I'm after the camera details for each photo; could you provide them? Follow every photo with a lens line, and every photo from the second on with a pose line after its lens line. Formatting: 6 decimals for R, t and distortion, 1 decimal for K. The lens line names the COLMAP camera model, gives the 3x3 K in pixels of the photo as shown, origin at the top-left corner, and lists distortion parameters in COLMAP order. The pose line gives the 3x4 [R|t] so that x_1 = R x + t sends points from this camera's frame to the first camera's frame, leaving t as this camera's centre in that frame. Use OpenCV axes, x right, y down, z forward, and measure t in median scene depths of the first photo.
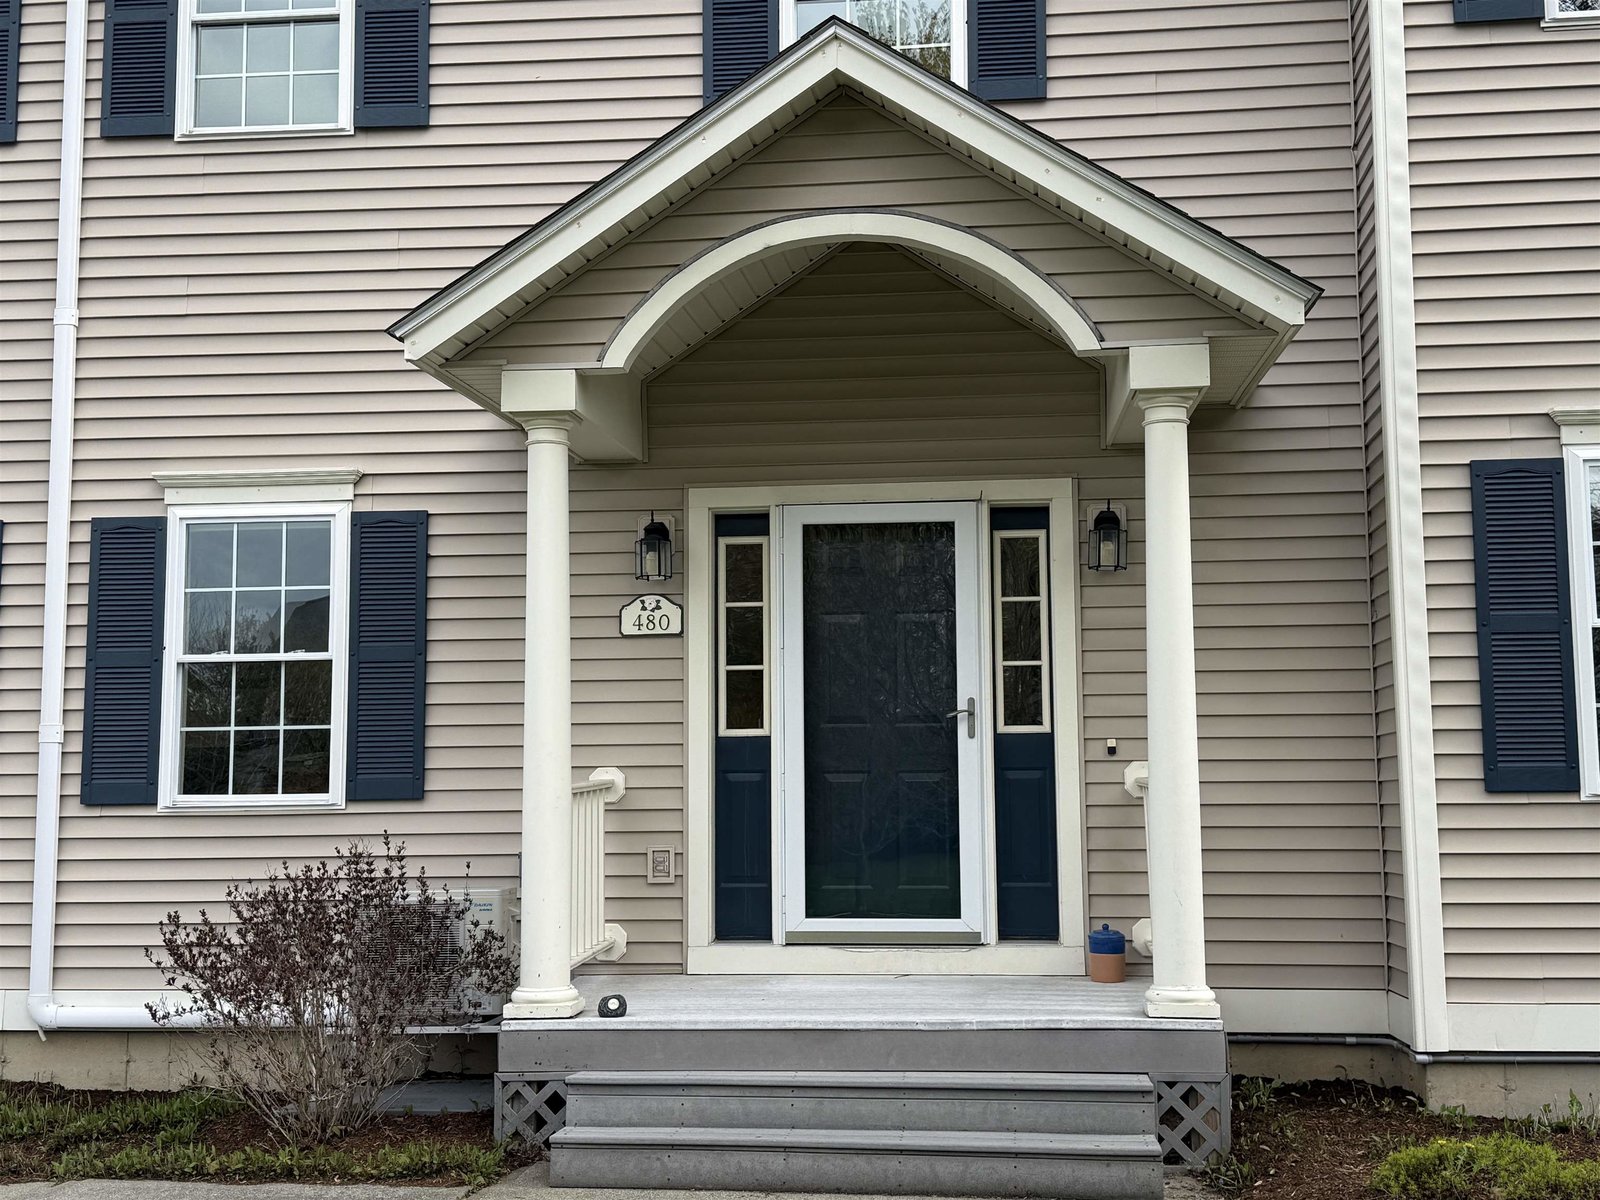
lens RADIAL K [[1976.2, 0, 800.0], [0, 1976.2, 600.0], [0, 0, 1]] dist [0.268163, -0.745101]
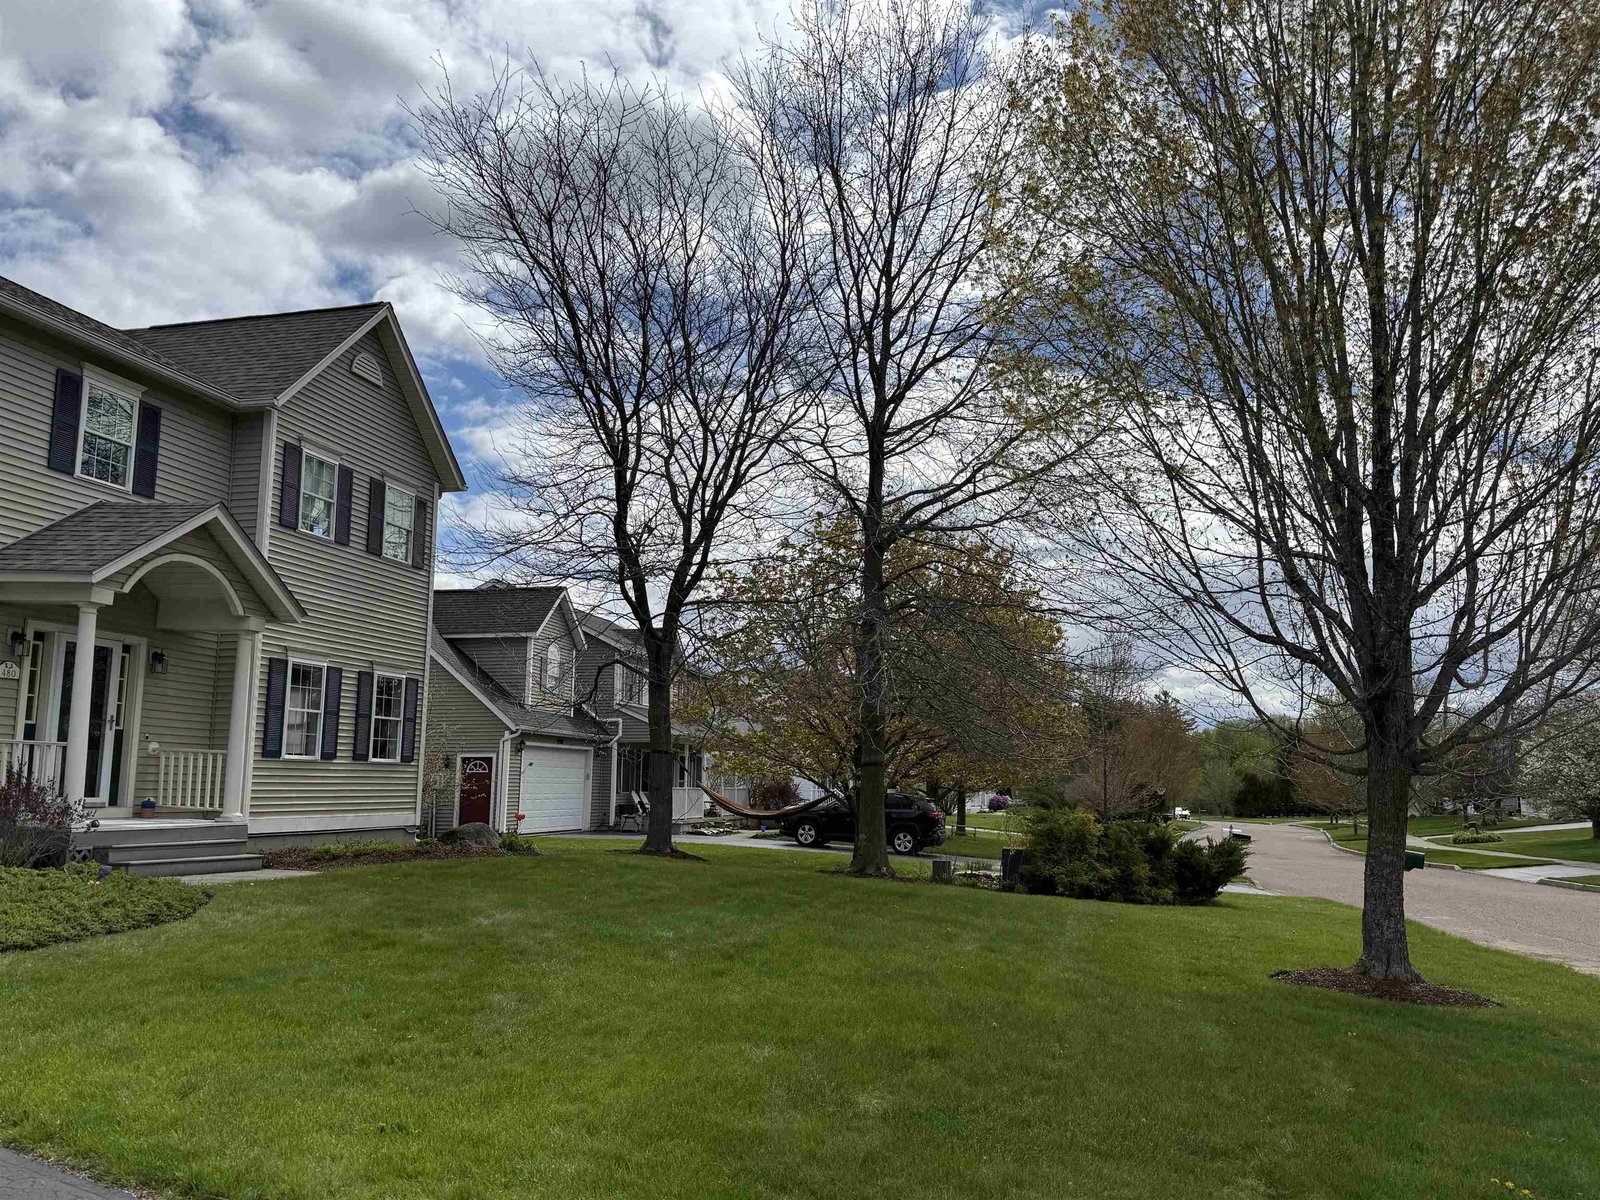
lens RADIAL K [[1216.8, 0, 800.0], [0, 1216.8, 600.0], [0, 0, 1]] dist [-0.004490, -0.007332]
pose [[0.149544, 0.157394, 0.976147, -1.515291], [-0.131912, 0.981599, -0.138064, -0.000027], [-0.979916, -0.108119, 0.167555, -0.181715]]
